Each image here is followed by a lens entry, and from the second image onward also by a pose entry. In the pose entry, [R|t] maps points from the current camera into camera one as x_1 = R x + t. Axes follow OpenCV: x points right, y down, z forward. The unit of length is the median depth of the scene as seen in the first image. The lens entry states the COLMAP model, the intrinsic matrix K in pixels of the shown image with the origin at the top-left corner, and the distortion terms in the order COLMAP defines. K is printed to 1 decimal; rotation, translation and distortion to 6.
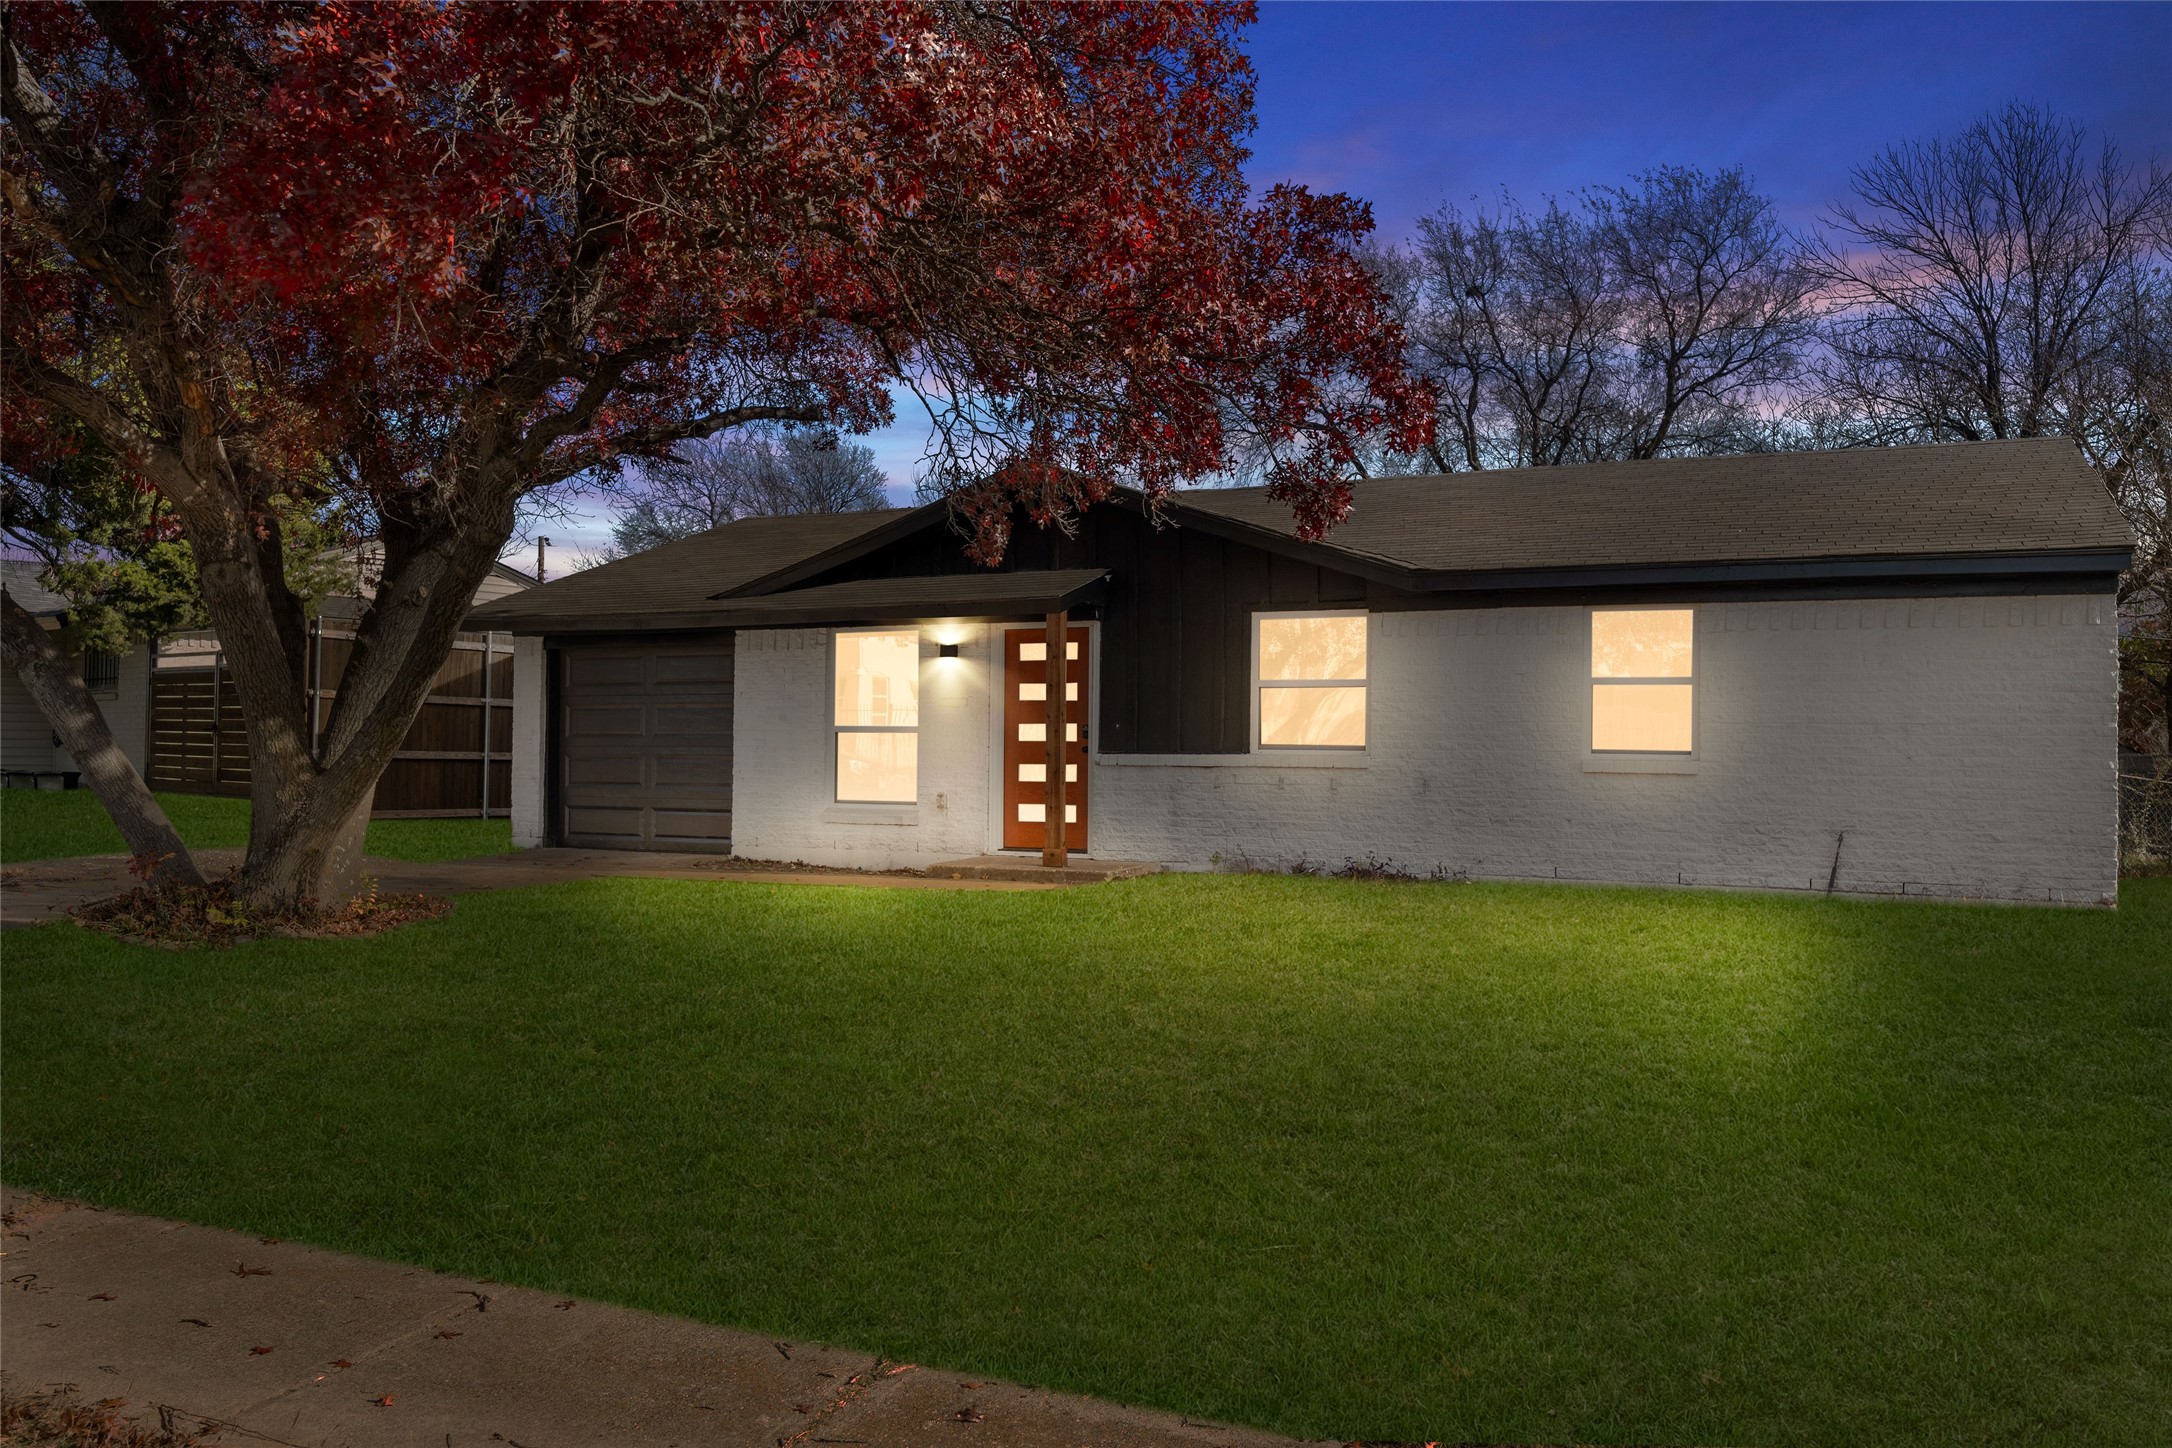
lens RADIAL K [[1681.0, 0, 1121.2], [0, 1681.0, 721.5], [0, 0, 1]] dist [-0.012429, 0.010527]
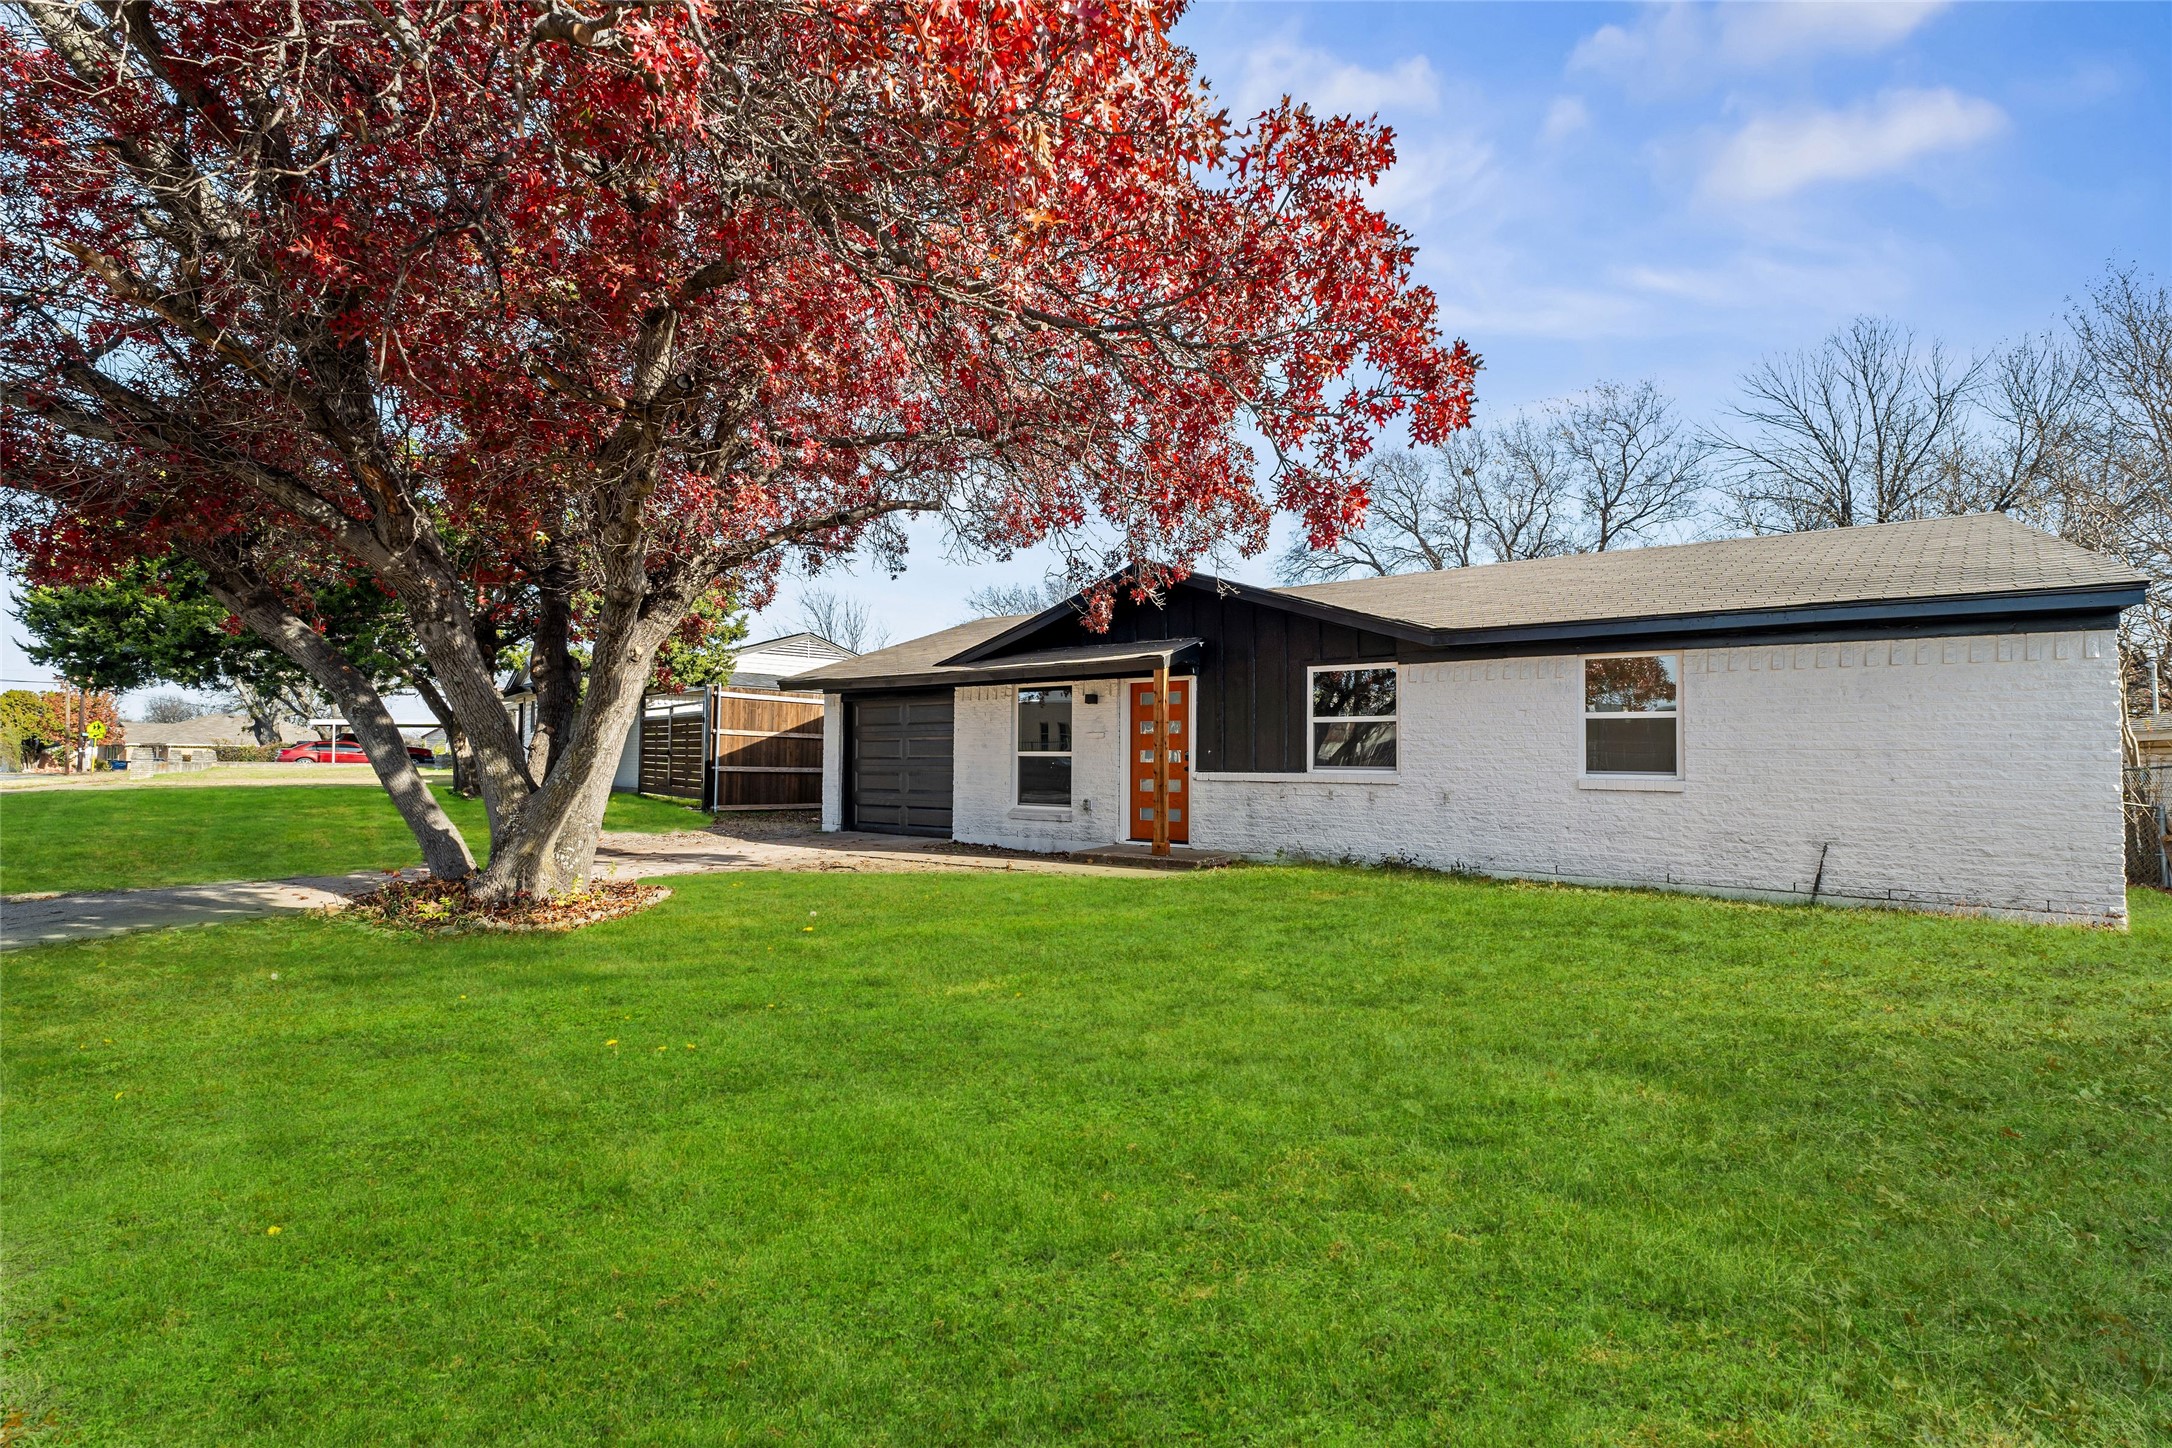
lens RADIAL K [[929.8, 0, 1104.9], [0, 929.8, 722.5], [0, 0, 1]] dist [0.007871, -0.000104]
pose [[0.986999, -0.006898, -0.160575, 0.034954], [0.002689, 0.999647, -0.026418, -0.001289], [0.160701, 0.025642, 0.986670, 0.226820]]
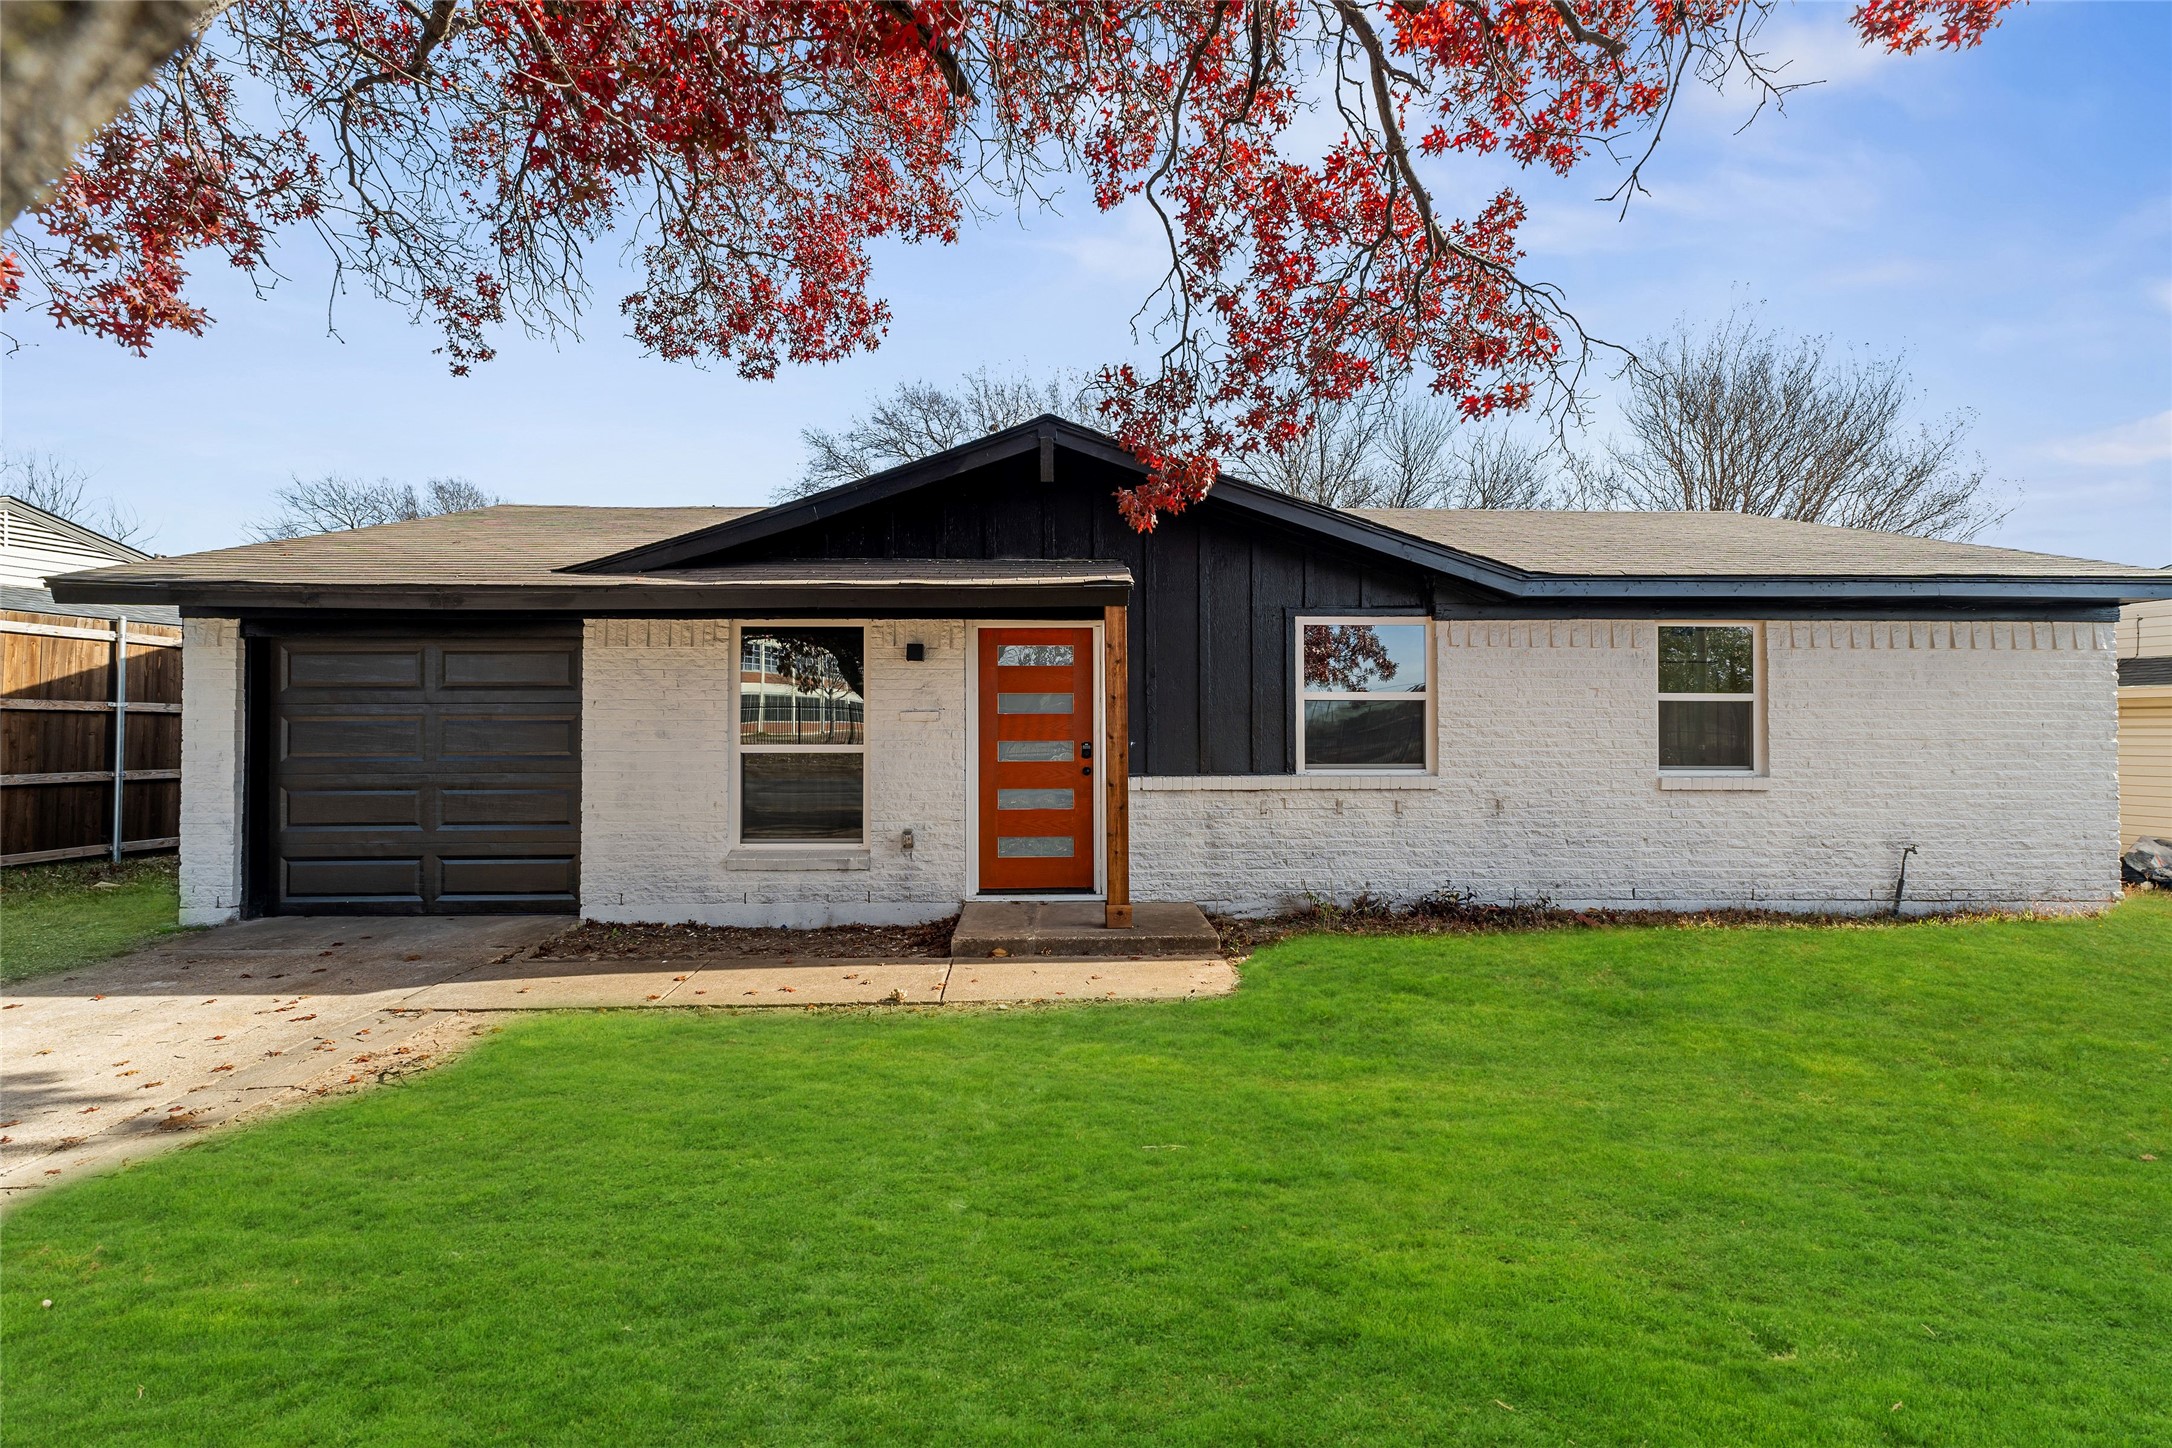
lens RADIAL K [[929.8, 0, 1079.6], [0, 929.8, 713.4], [0, 0, 1]] dist [0.007871, -0.000104]
pose [[0.899379, -0.004689, 0.437145, -0.227210], [0.000904, 0.999960, 0.008868, -0.016610], [-0.437169, -0.007580, 0.899347, 0.563056]]
